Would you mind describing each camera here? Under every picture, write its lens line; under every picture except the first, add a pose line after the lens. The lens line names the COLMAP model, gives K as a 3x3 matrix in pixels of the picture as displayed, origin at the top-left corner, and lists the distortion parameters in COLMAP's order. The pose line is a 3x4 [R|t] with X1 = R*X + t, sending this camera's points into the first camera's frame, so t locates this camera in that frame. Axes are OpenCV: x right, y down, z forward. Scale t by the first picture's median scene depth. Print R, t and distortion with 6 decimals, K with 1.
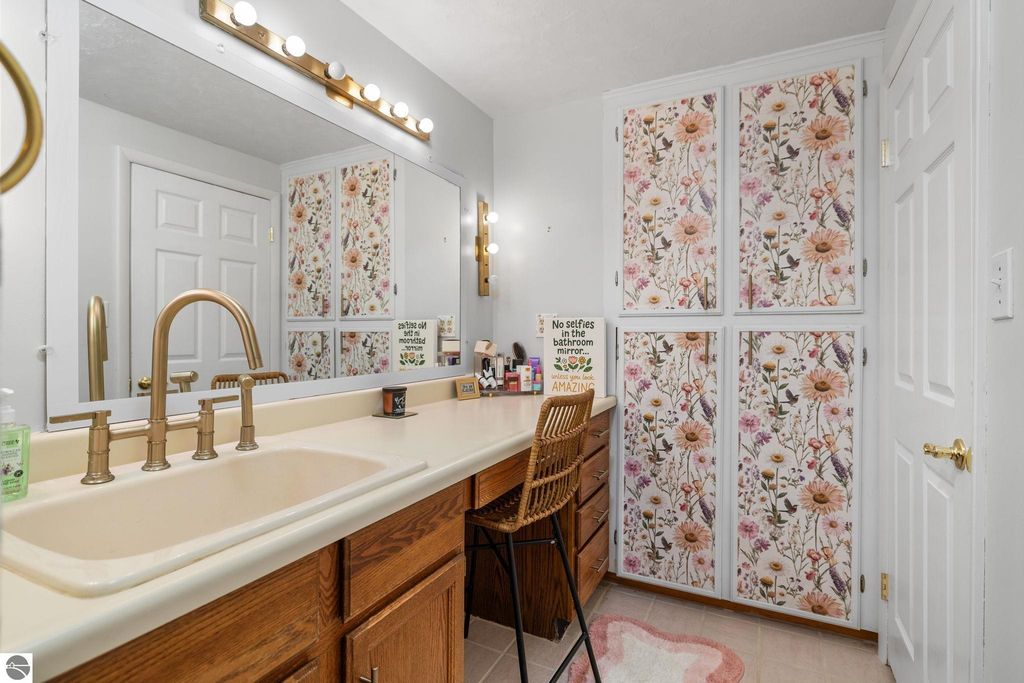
lens RADIAL K [[495.5, 0, 511.5], [0, 495.5, 337.0], [0, 0, 1]] dist [0.000828, 0.000042]
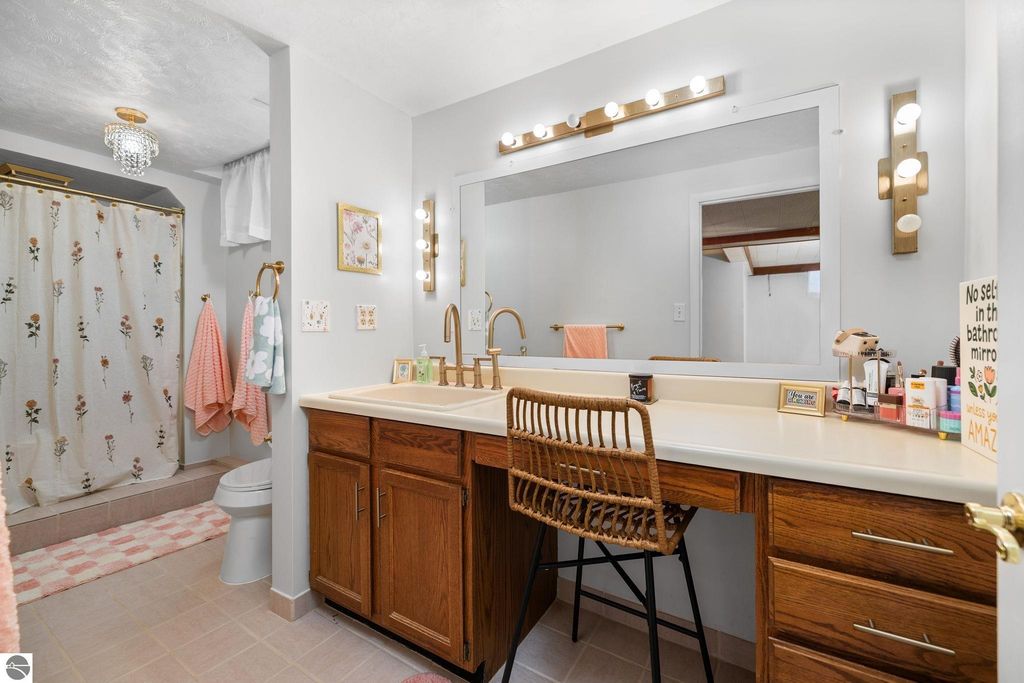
lens RADIAL K [[434.5, 0, 509.9], [0, 434.5, 334.5], [0, 0, 1]] dist [0.000444, 0.000309]
pose [[-0.080858, 0.005565, -0.996710, 1.062475], [-0.002885, 0.999979, 0.005817, 0.020792], [0.996721, 0.003346, -0.080840, 1.236231]]
